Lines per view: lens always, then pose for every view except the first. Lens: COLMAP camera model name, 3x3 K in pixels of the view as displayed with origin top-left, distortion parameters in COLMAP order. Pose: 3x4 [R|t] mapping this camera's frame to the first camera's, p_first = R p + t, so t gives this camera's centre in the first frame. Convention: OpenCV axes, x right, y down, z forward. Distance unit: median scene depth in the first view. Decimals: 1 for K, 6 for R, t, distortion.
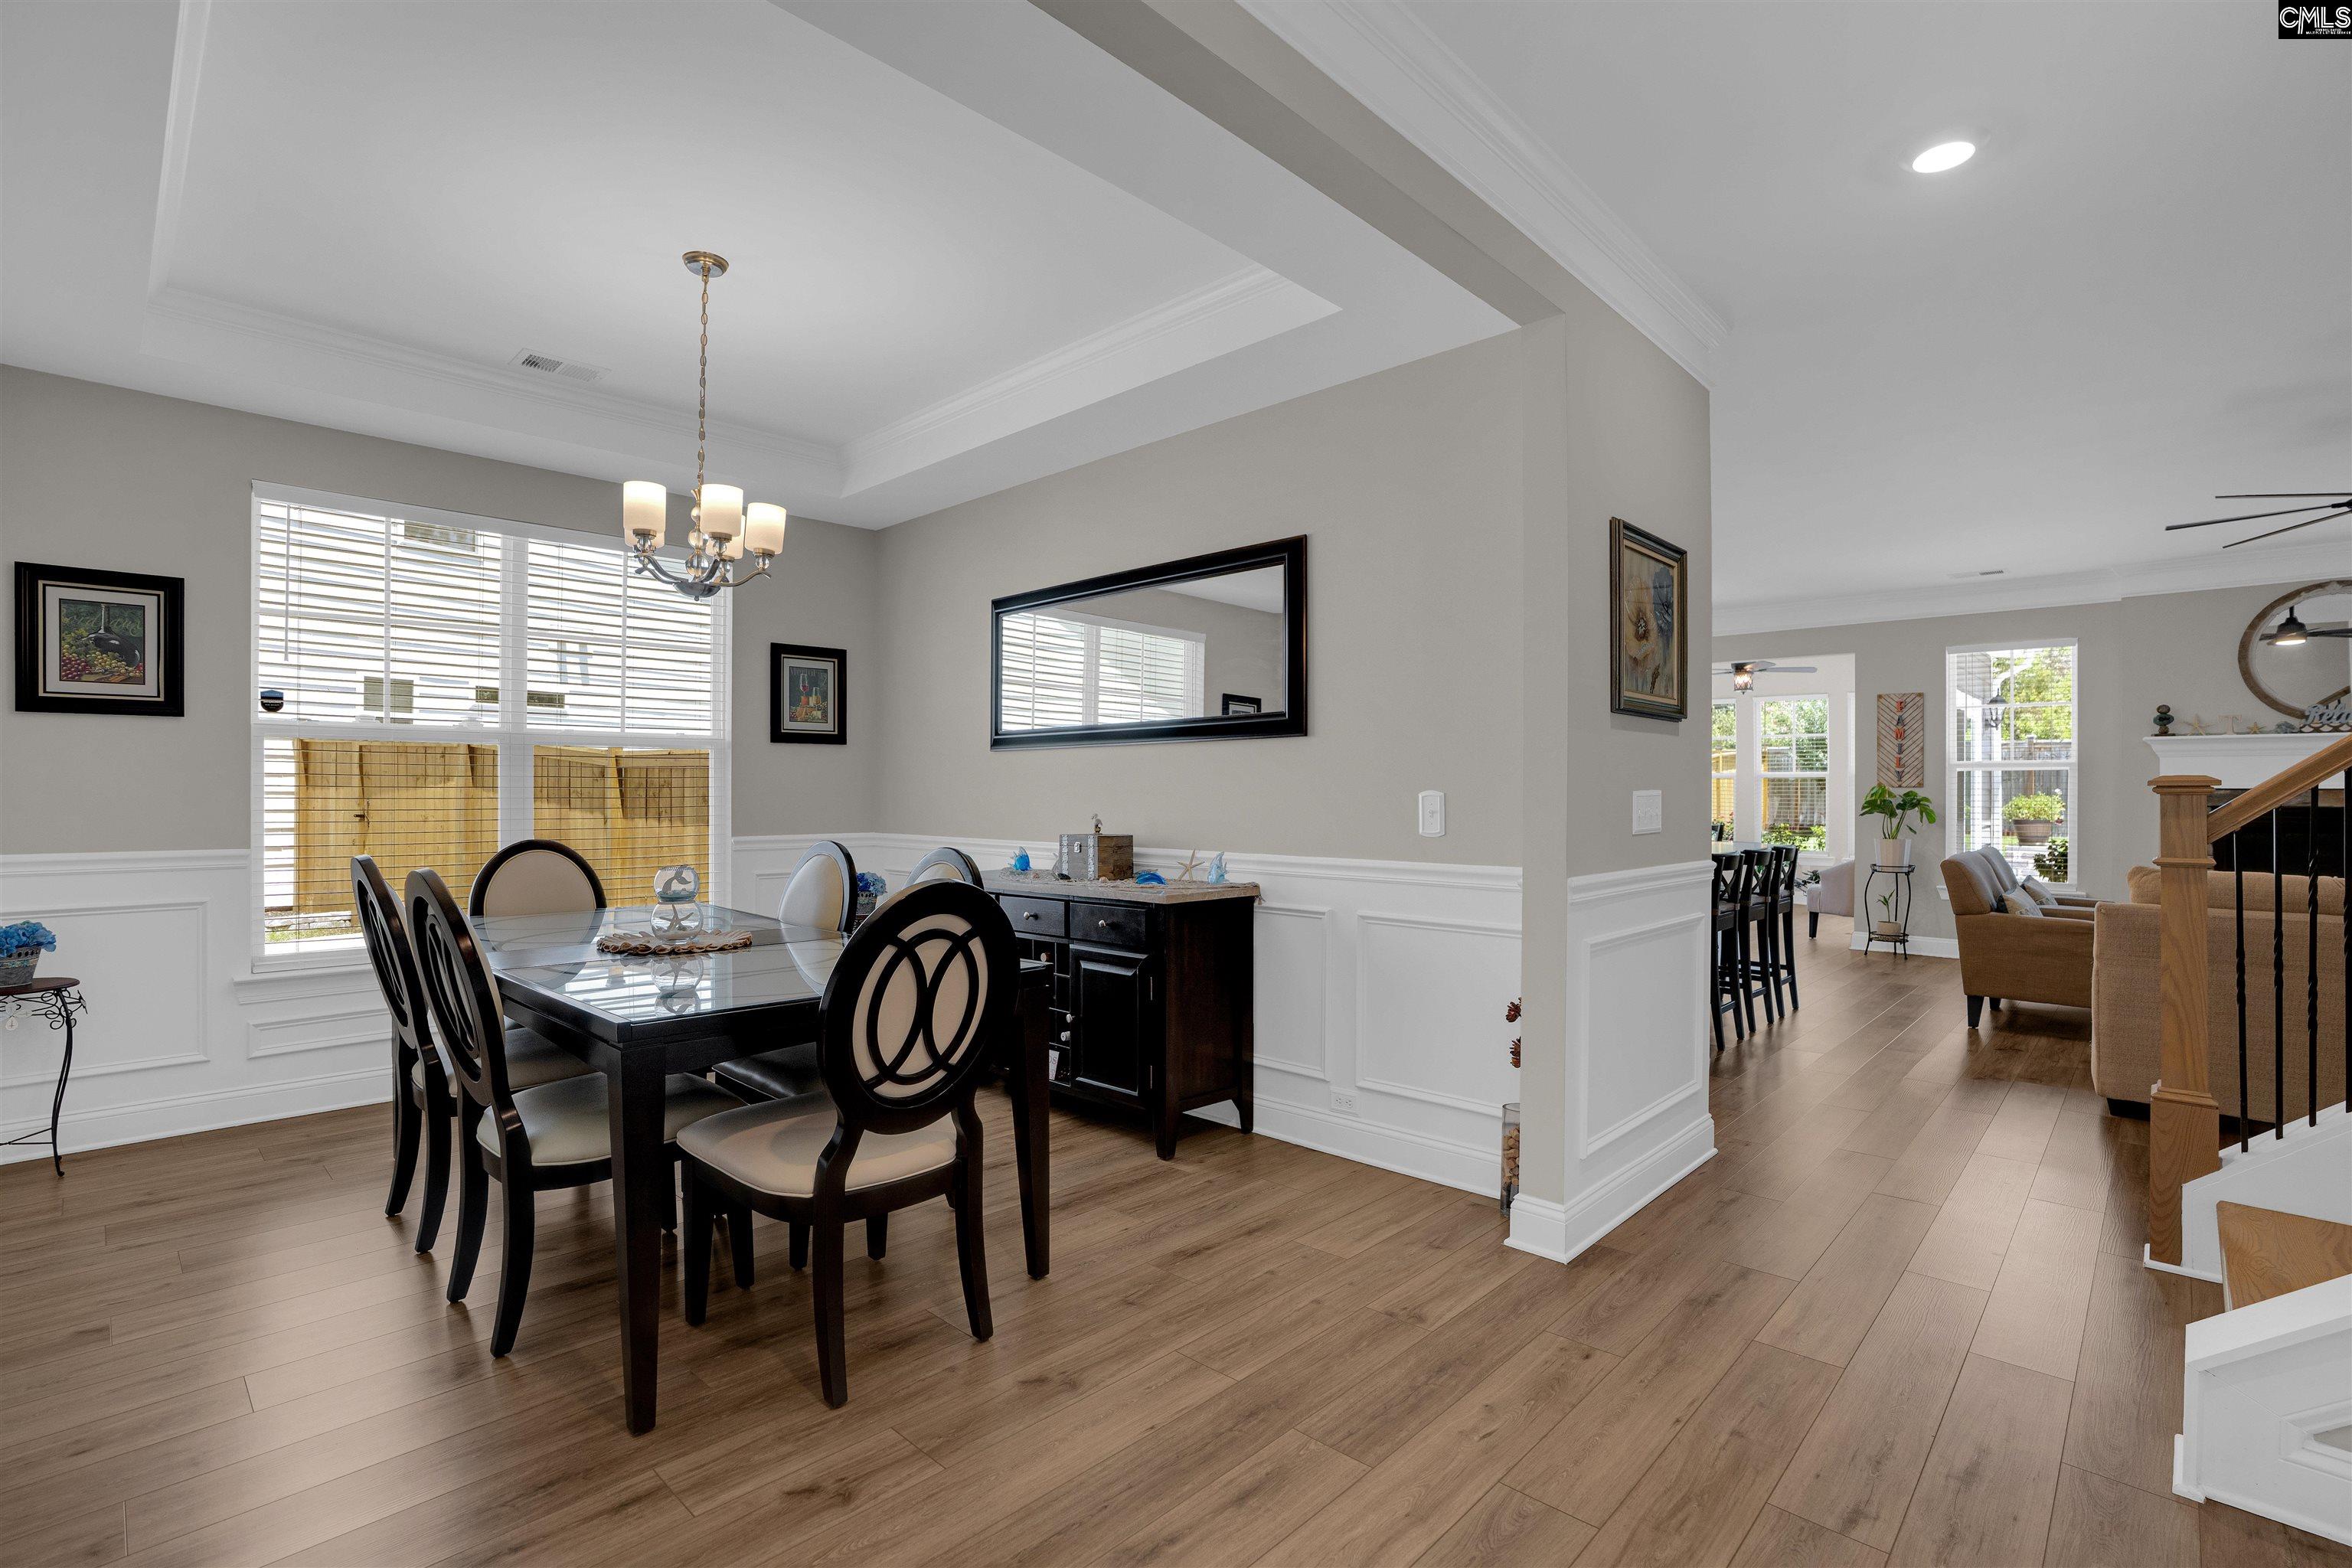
lens RADIAL K [[1116.3, 0, 1192.3], [0, 1116.3, 791.4], [0, 0, 1]] dist [-0.002801, 0.008704]
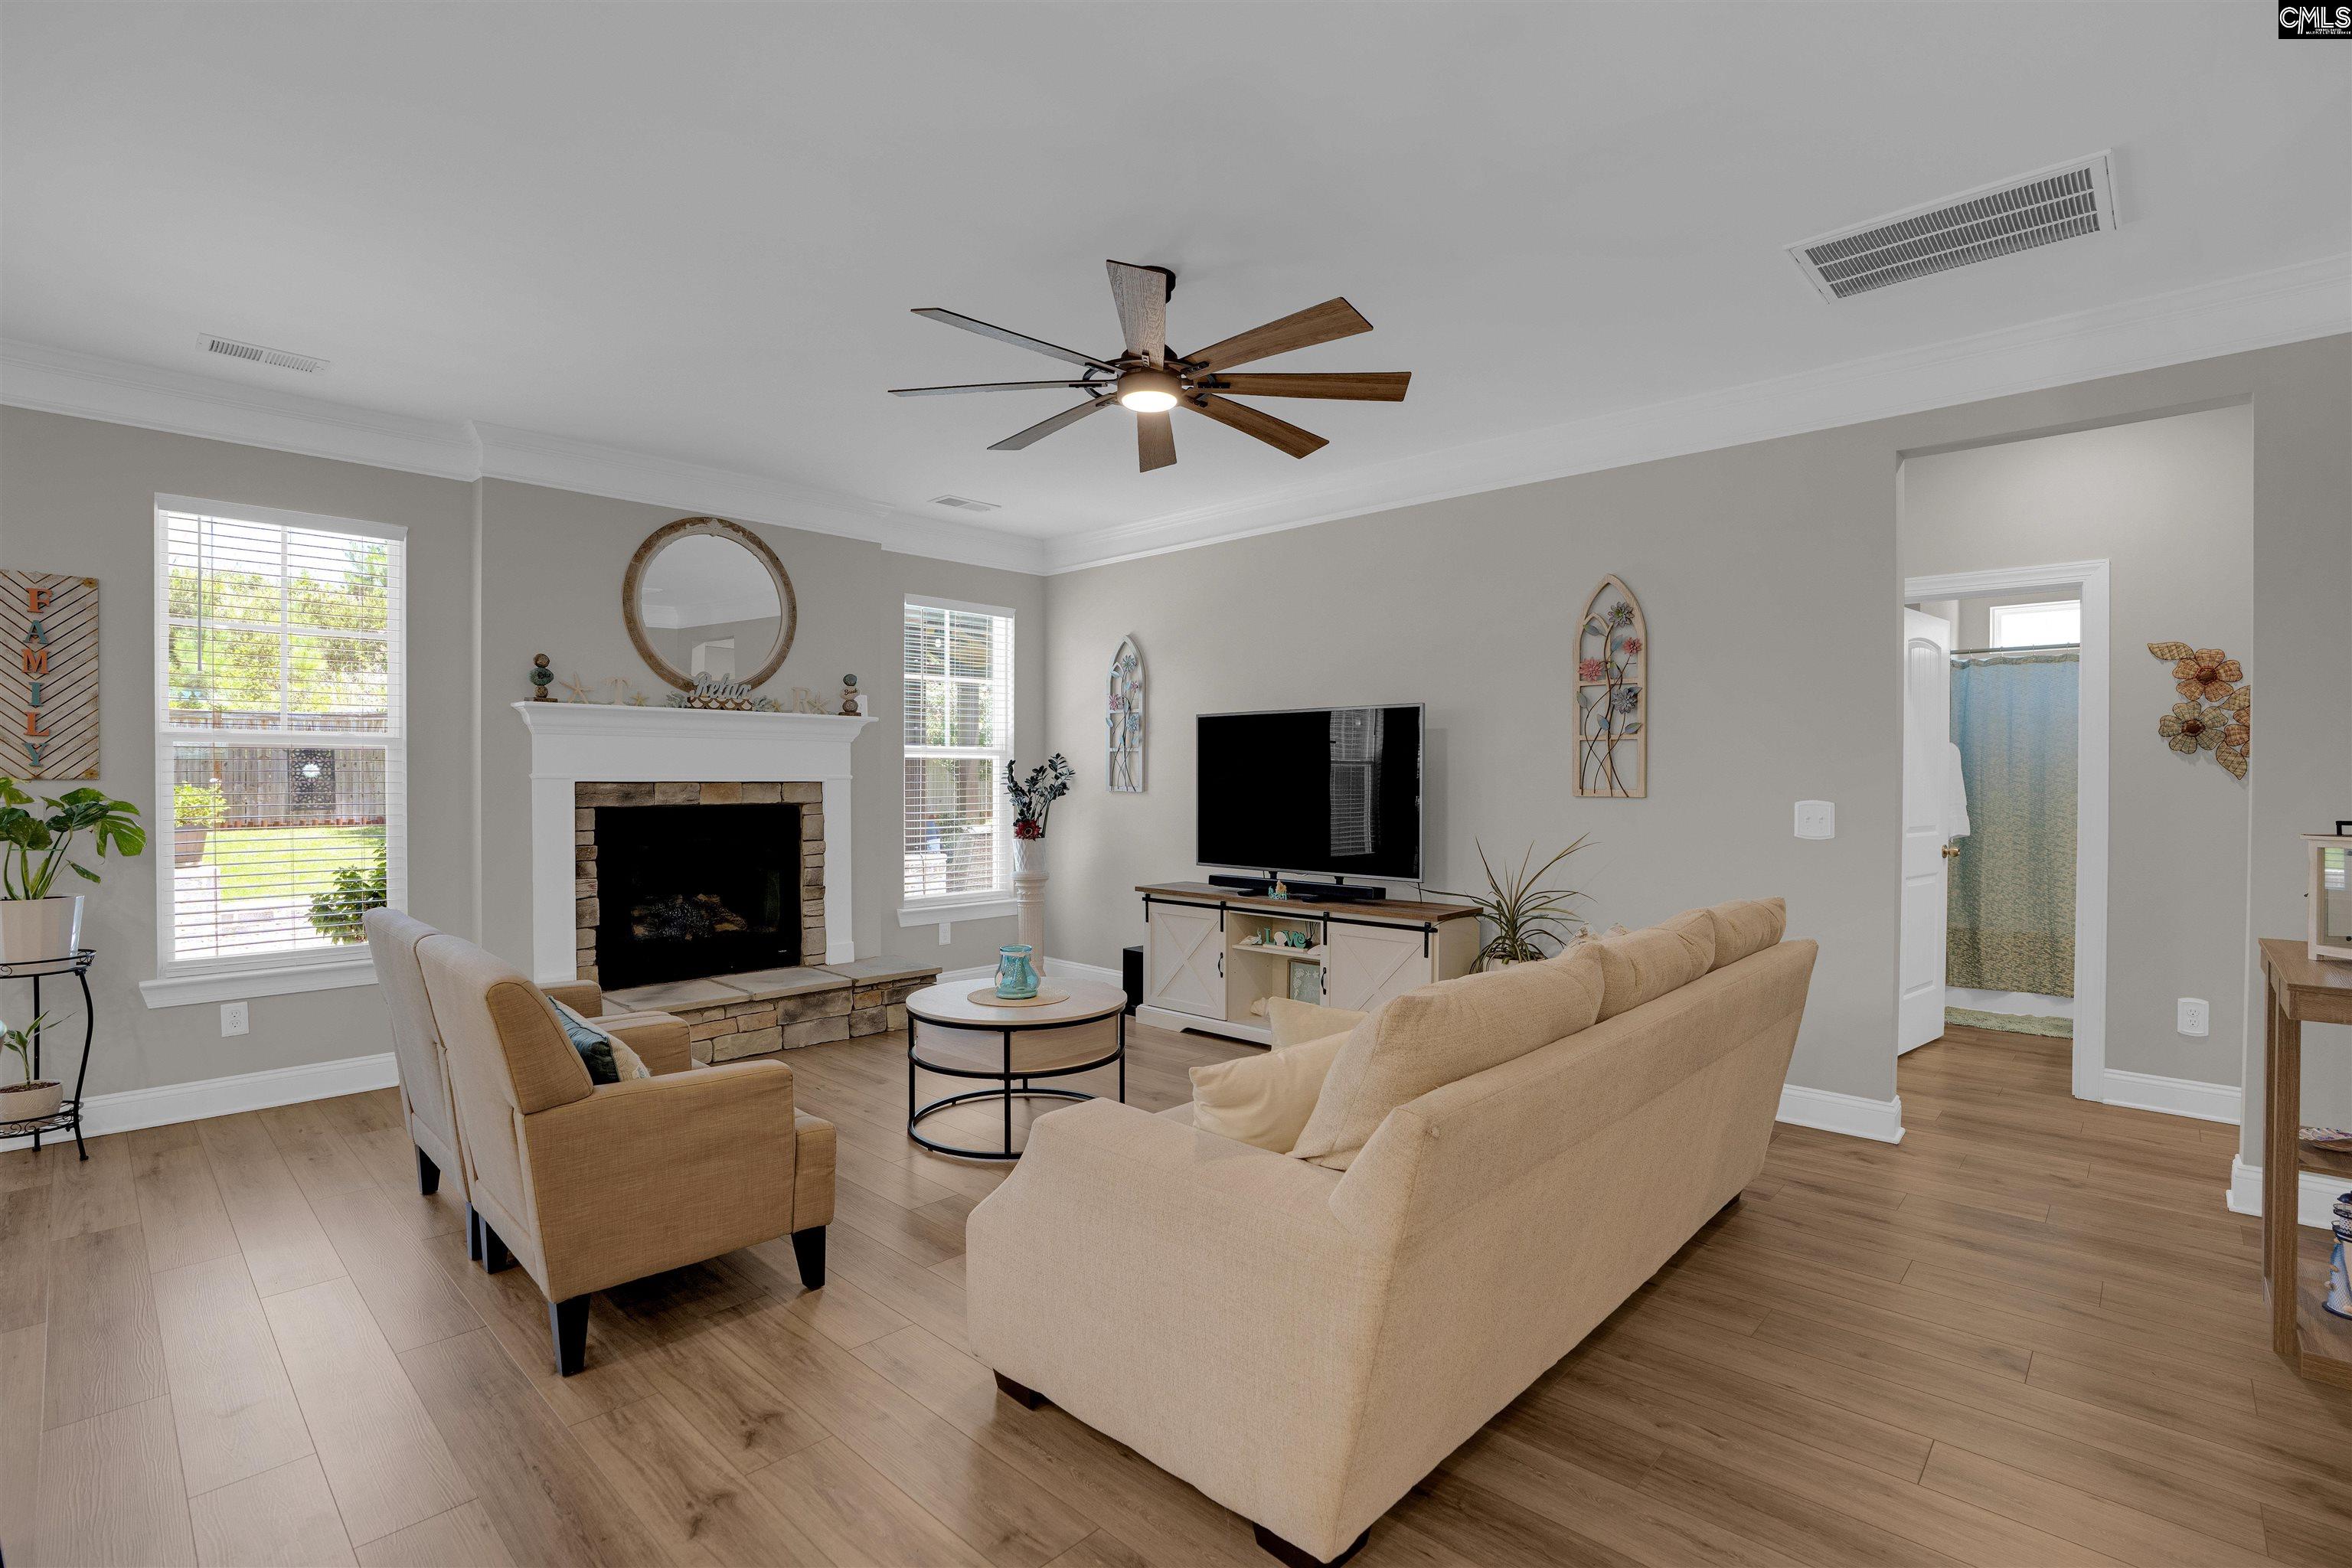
lens RADIAL K [[1116.3, 0, 1192.3], [0, 1116.3, 791.4], [0, 0, 1]] dist [-0.002801, 0.008704]
pose [[0.055242, -0.017502, 0.998320, 0.208903], [-0.001535, 0.999844, 0.017613, -0.008049], [-0.998472, -0.002505, 0.055206, 0.518243]]
